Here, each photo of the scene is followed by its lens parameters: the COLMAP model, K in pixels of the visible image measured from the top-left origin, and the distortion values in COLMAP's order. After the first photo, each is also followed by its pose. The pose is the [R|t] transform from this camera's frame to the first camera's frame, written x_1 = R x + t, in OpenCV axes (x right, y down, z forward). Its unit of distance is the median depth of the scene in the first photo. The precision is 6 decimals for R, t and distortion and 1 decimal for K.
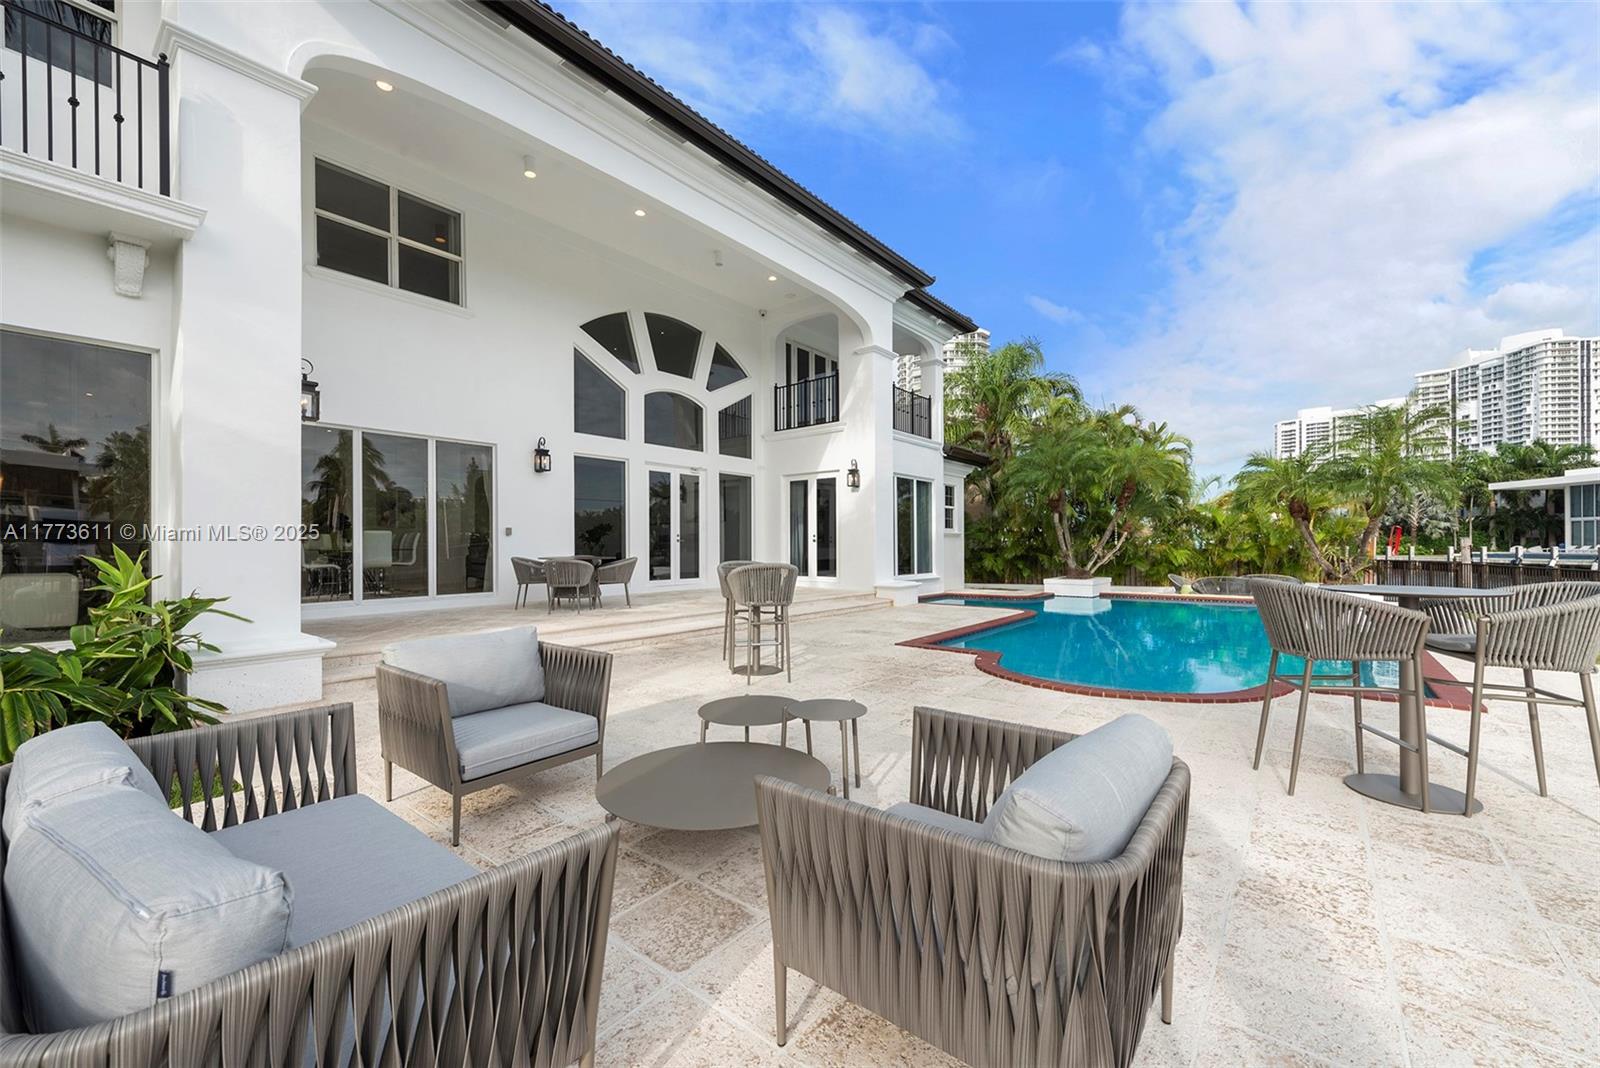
lens RADIAL K [[634.7, 0, 791.0], [0, 634.7, 540.7], [0, 0, 1]] dist [0.012122, 0.000218]
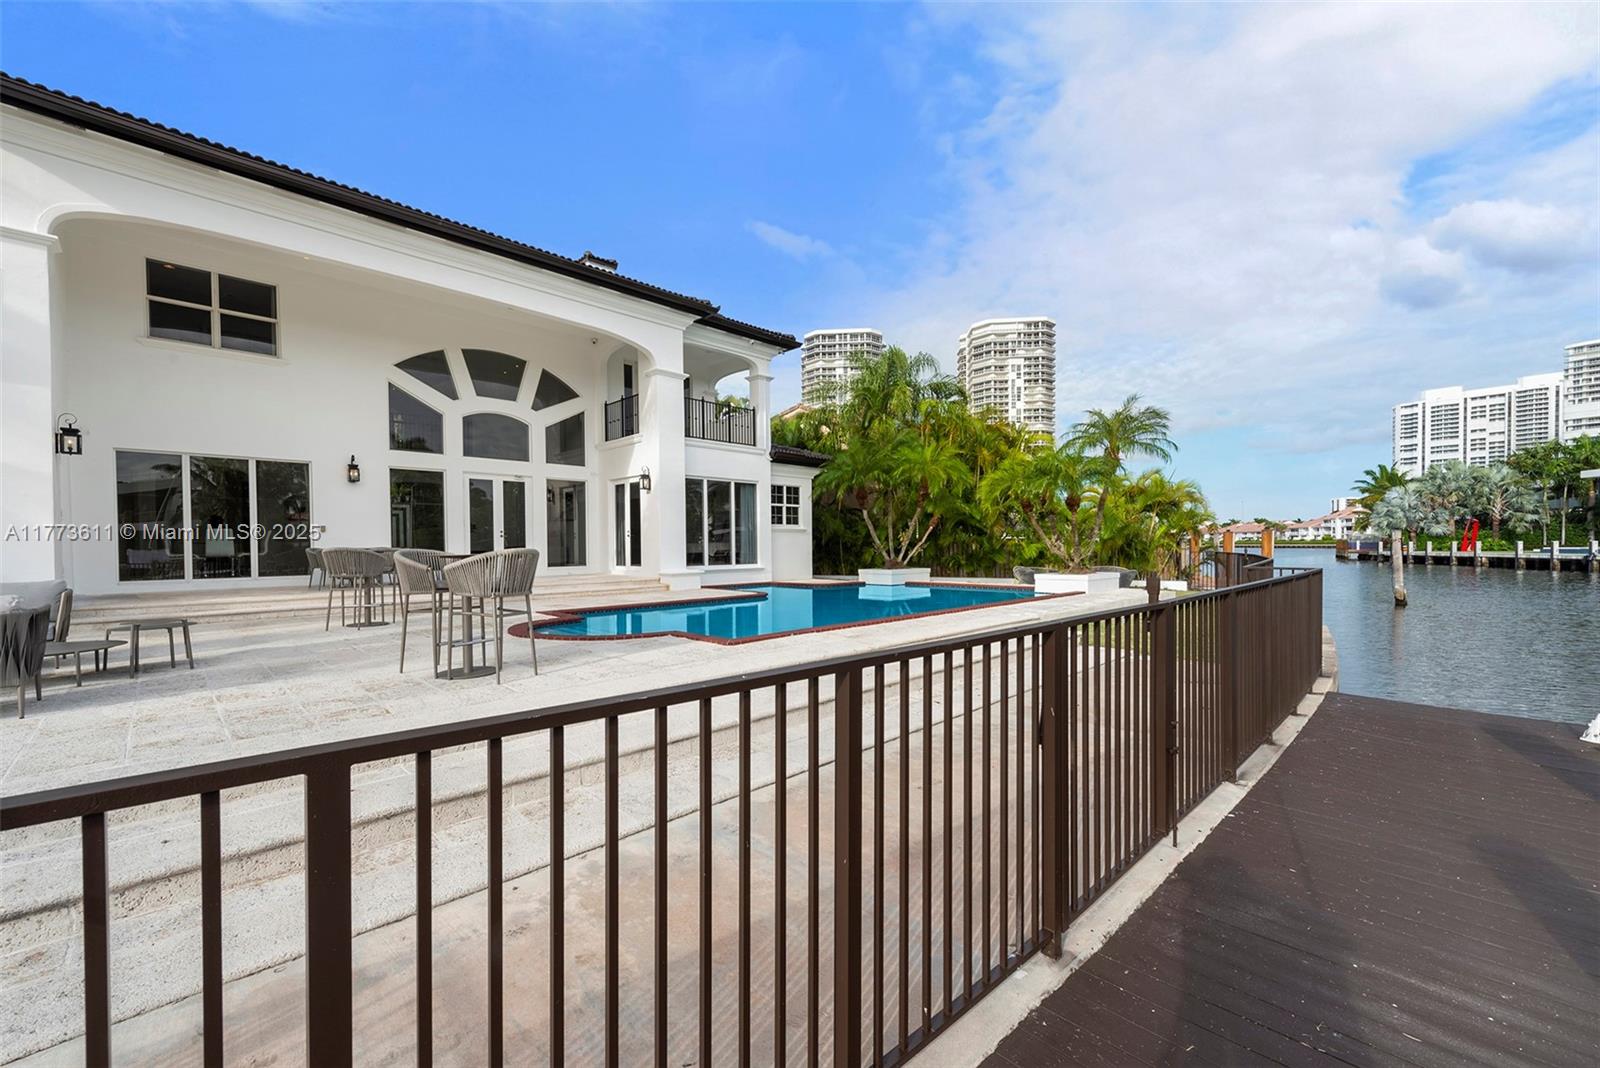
lens RADIAL K [[634.7, 0, 791.0], [0, 634.7, 540.7], [0, 0, 1]] dist [0.012122, 0.000218]
pose [[0.993599, -0.001936, -0.112948, 0.484376], [0.002544, 0.999983, 0.005240, 0.004583], [0.112935, -0.005494, 0.993587, -0.138091]]
